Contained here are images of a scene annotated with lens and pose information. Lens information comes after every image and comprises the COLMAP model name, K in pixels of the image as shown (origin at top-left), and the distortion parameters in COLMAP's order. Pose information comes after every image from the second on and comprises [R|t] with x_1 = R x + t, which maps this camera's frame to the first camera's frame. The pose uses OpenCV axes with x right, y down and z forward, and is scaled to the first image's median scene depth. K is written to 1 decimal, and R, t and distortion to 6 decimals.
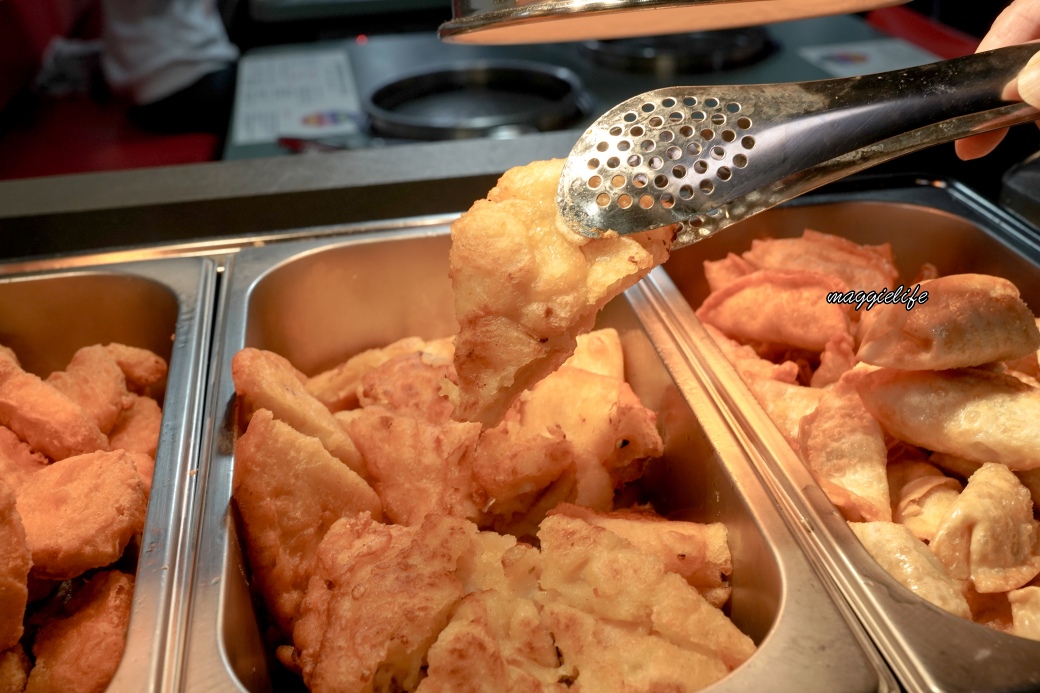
lens RADIAL K [[1071.2, 0, 520.0], [0, 1071.2, 346.5], [0, 0, 1]] dist [0.005543, 0.017587]
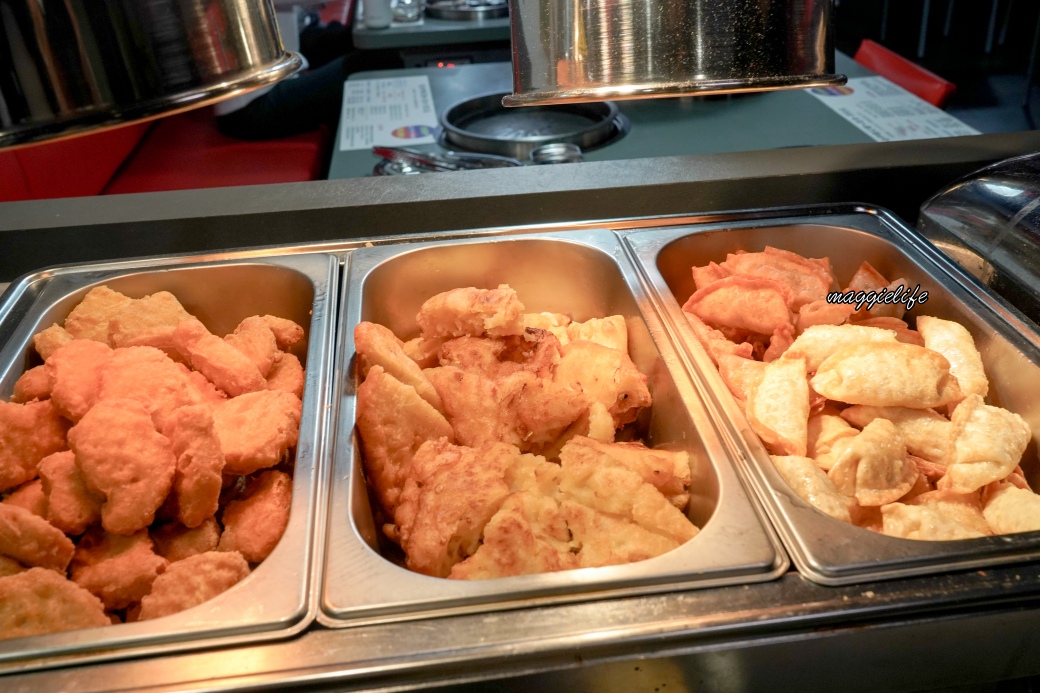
lens RADIAL K [[856.7, 0, 520.0], [0, 856.7, 346.5], [0, 0, 1]] dist [-0.000880, -0.001312]
pose [[0.998434, 0.029810, -0.047328, 0.012622], [-0.028210, 0.999020, 0.034115, -0.013670], [0.048299, -0.032727, 0.998297, -0.171178]]
